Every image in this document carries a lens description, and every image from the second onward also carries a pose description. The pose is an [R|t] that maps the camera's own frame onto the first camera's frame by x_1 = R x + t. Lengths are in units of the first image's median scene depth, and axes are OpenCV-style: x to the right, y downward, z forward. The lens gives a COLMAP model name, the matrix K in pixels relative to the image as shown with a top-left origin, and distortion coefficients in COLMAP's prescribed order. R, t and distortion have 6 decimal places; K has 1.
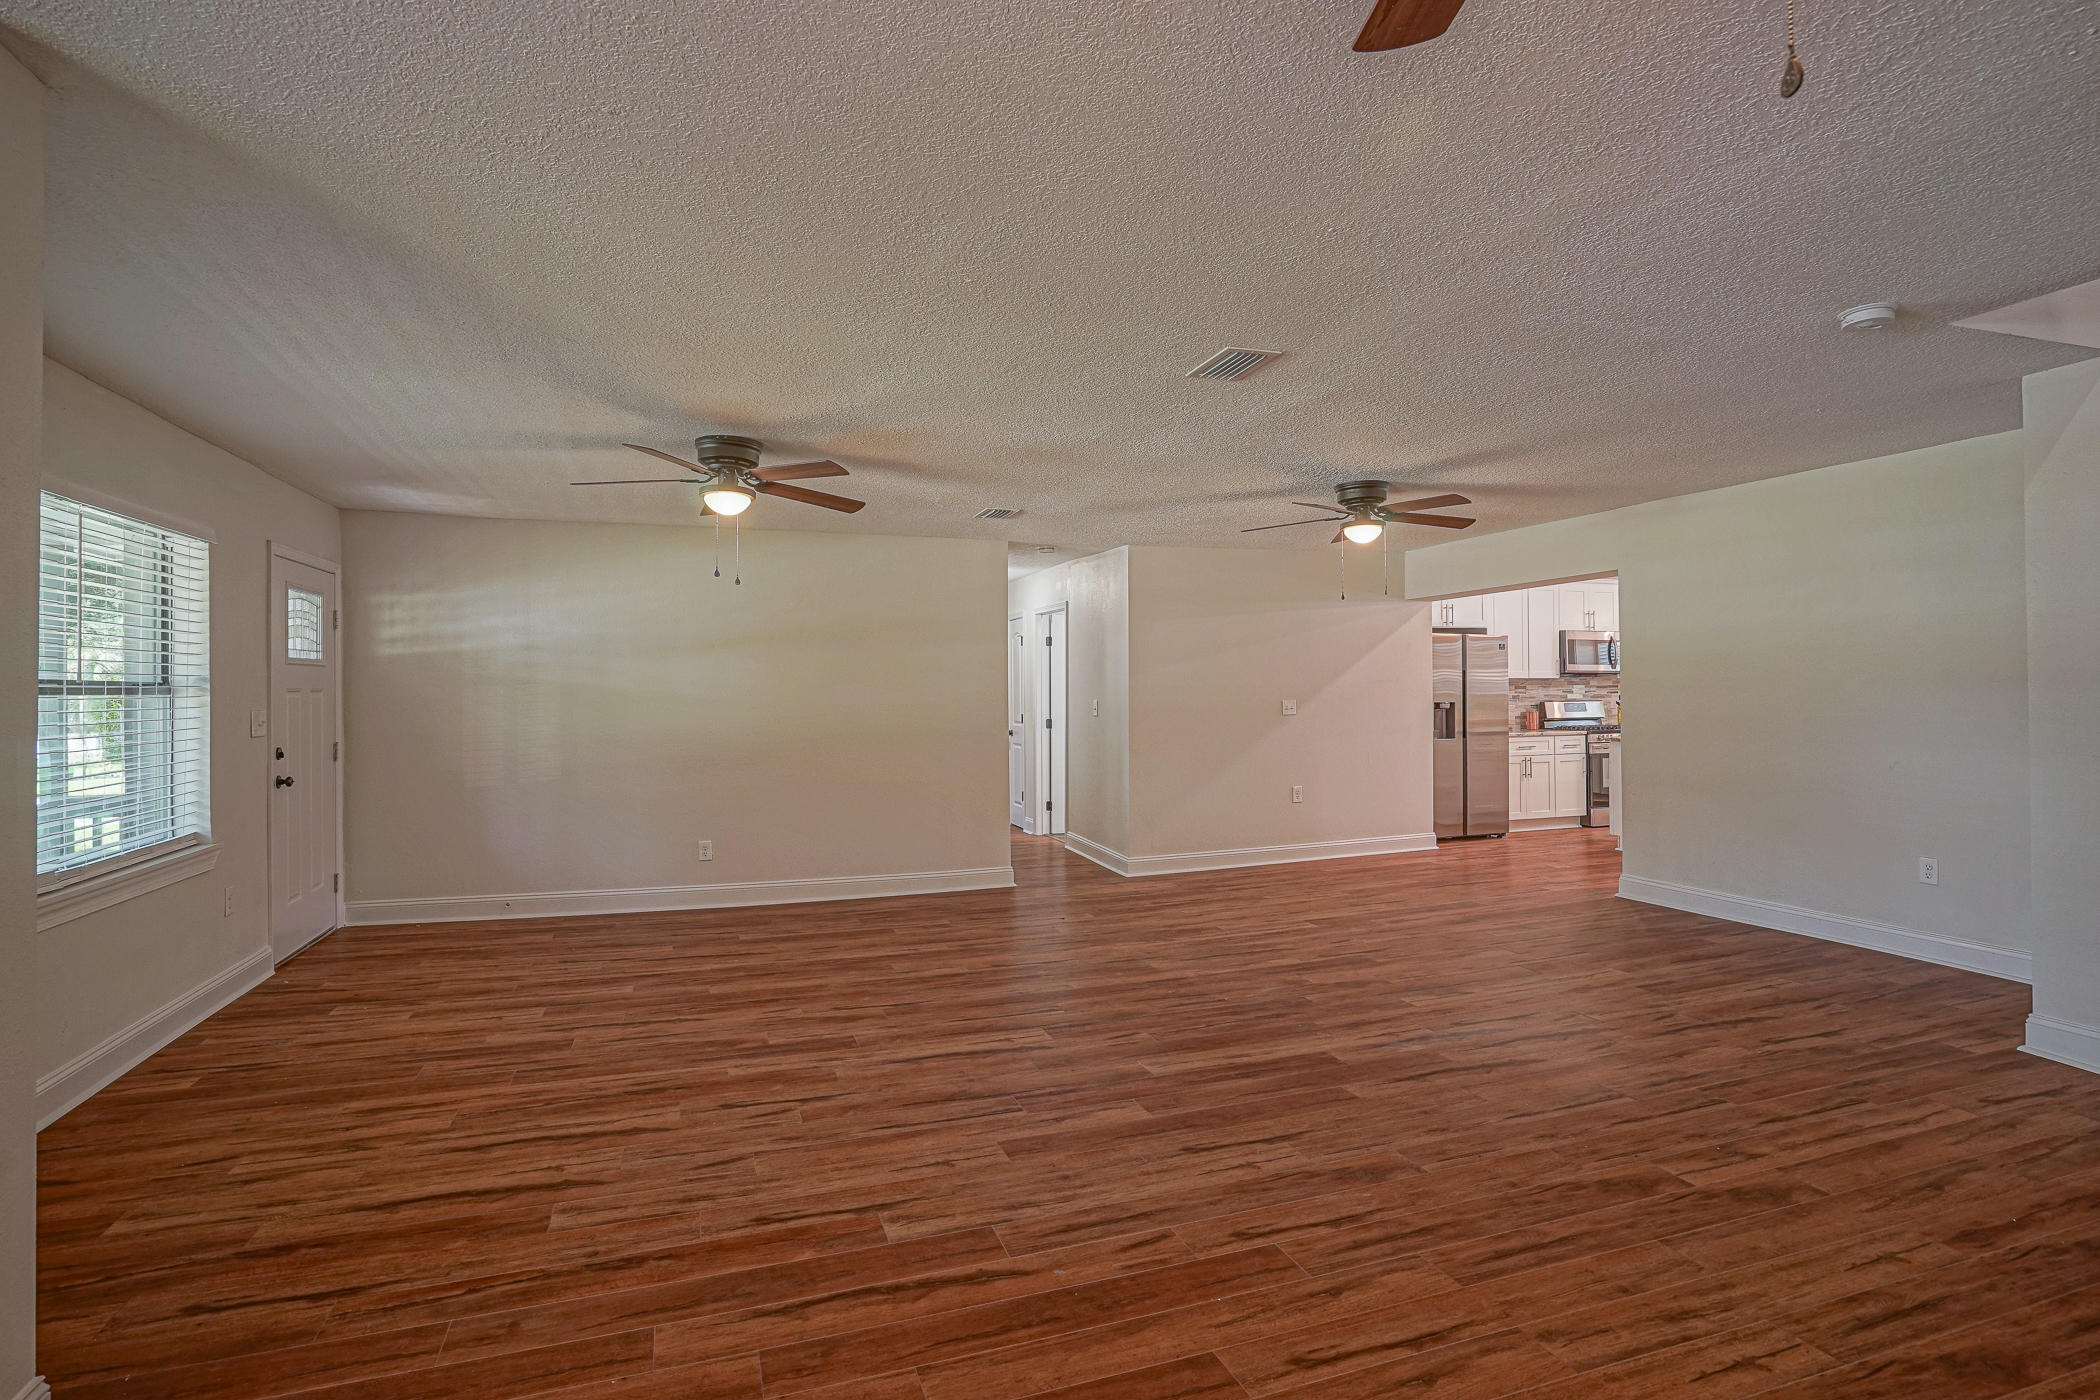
lens RADIAL K [[1050.6, 0, 1042.7], [0, 1050.6, 700.5], [0, 0, 1]] dist [-0.050388, 0.022115]
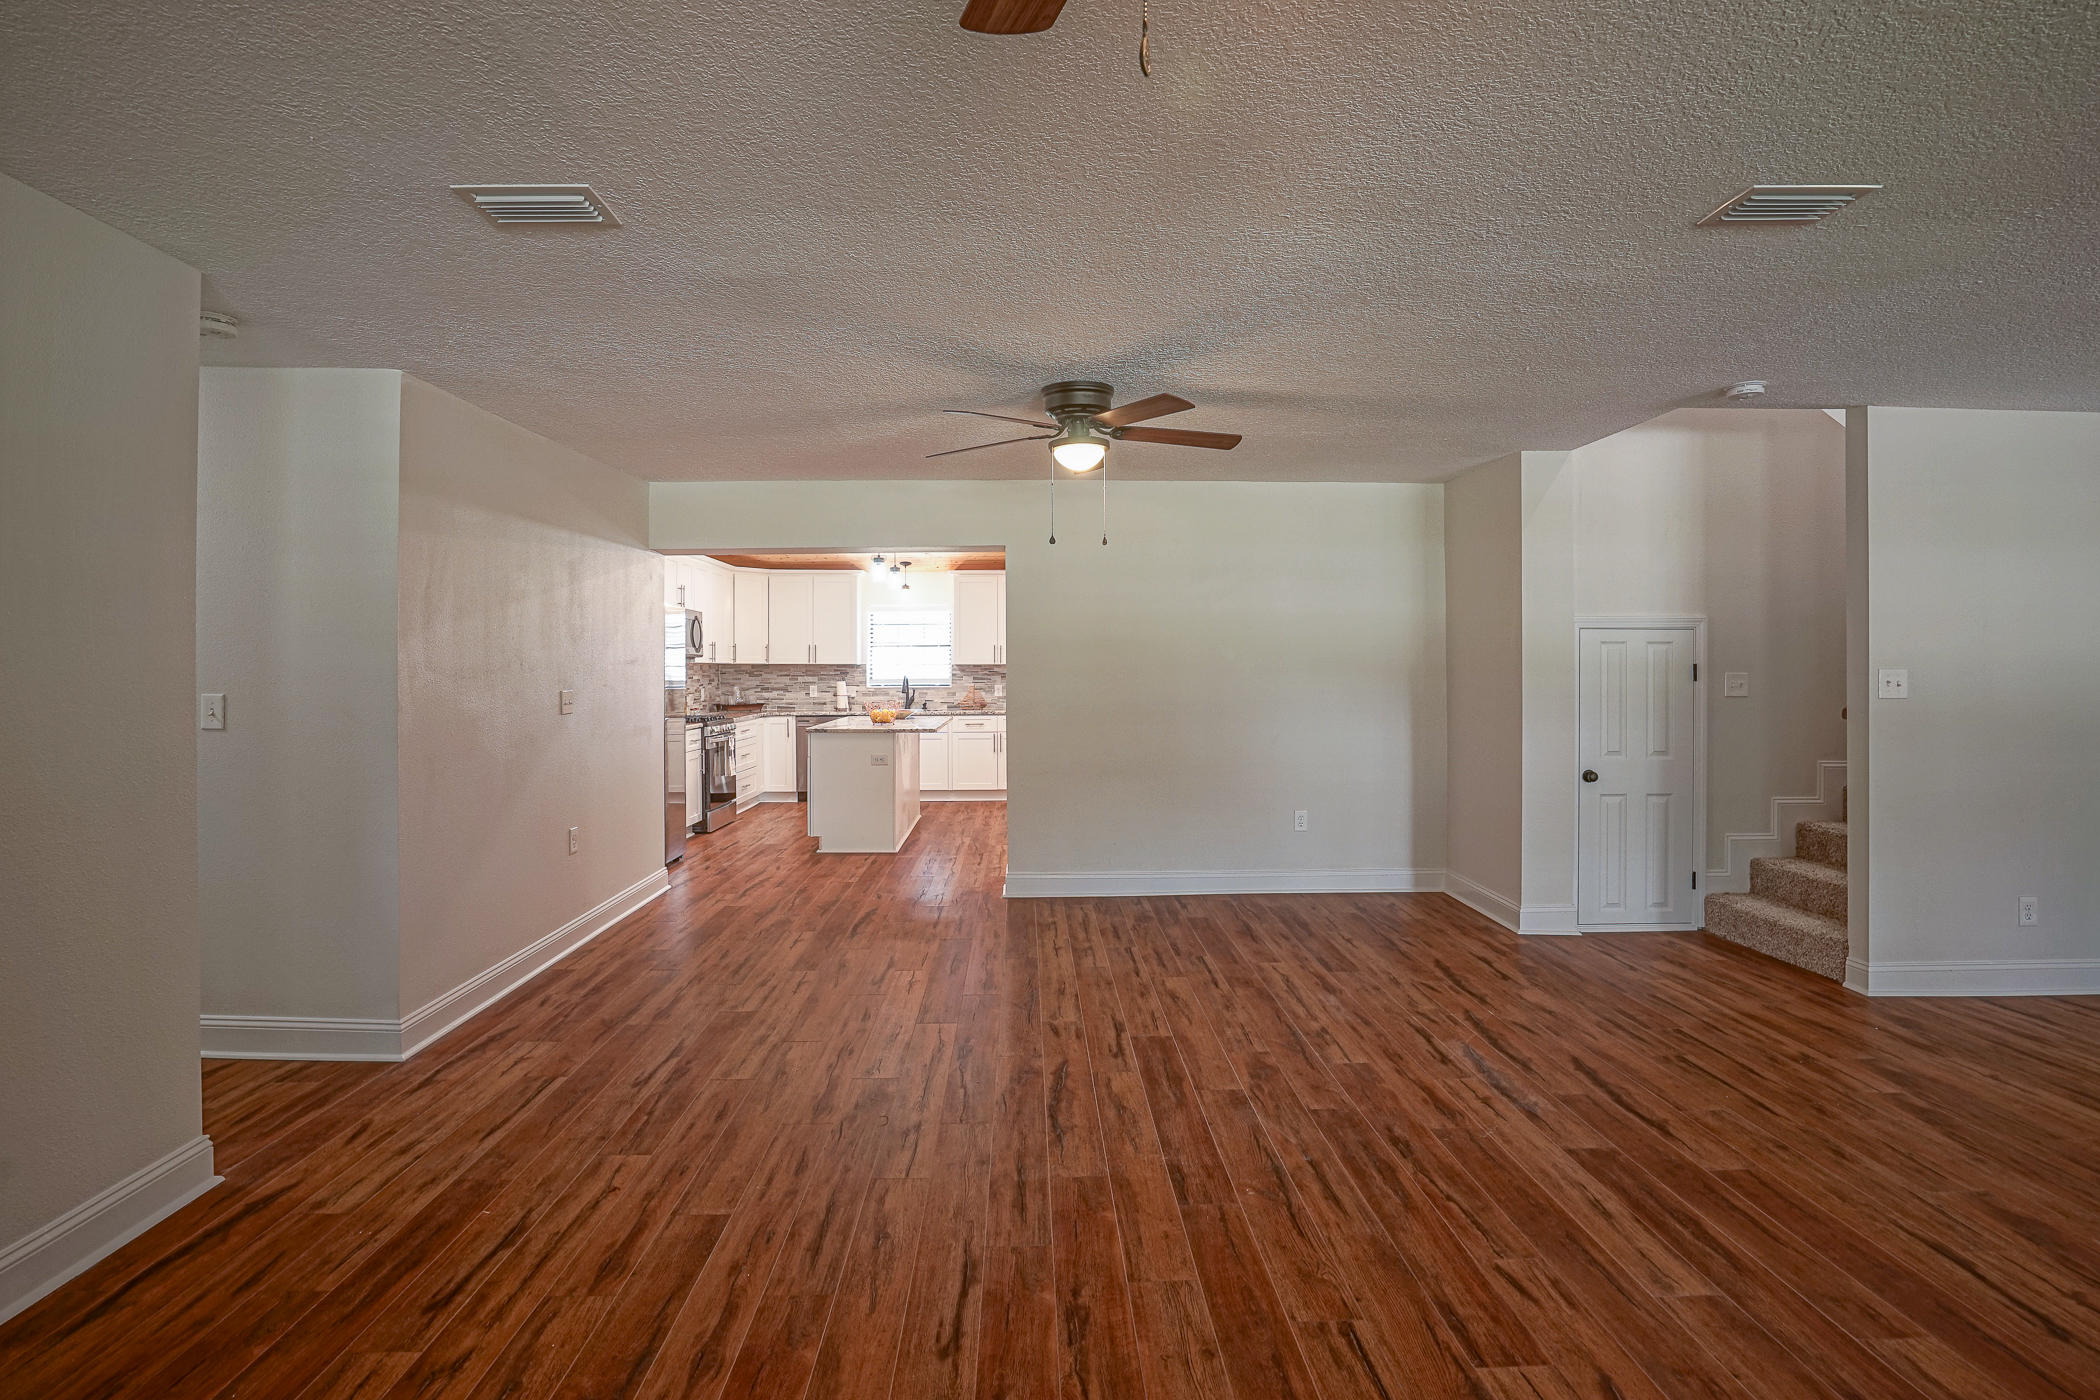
lens RADIAL K [[1050.6, 0, 1060.2], [0, 1050.6, 671.5], [0, 0, 1]] dist [-0.050388, 0.022115]
pose [[0.288827, 0.010730, 0.957321, -0.616386], [0.006006, 0.999897, -0.013019, -0.001001], [-0.957363, 0.009510, 0.288733, 1.260780]]
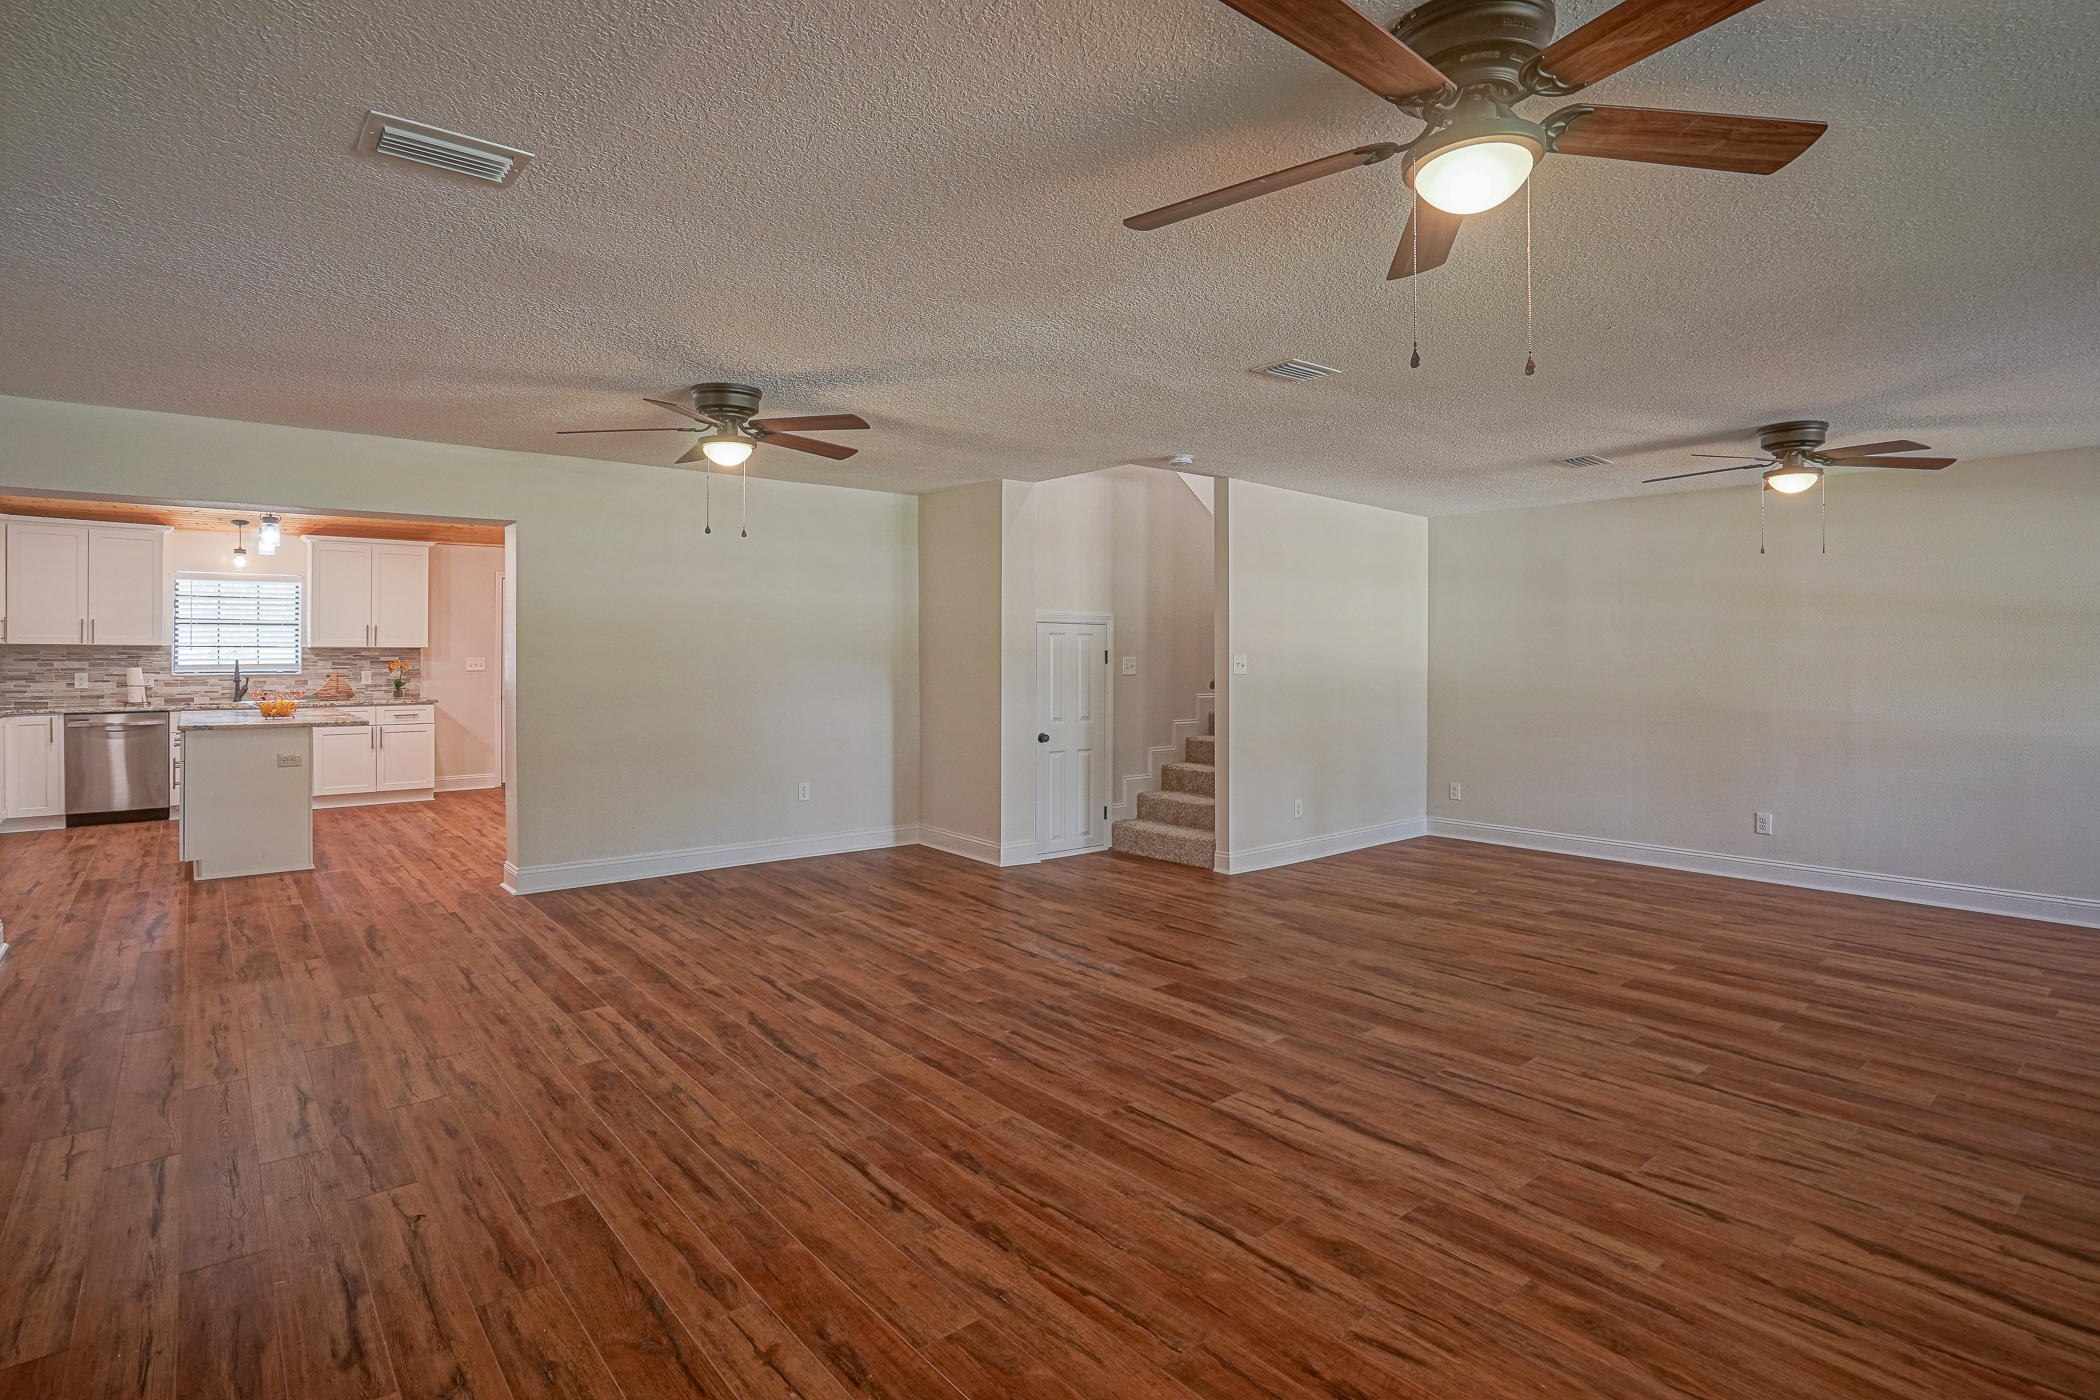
lens RADIAL K [[1050.6, 0, 1061.1], [0, 1050.6, 664.9], [0, 0, 1]] dist [-0.050388, 0.022115]
pose [[-0.365958, 0.003887, 0.930623, -0.787806], [0.010393, 0.999946, -0.000090, 0.000291], [-0.930573, 0.009640, -0.365978, 1.652192]]
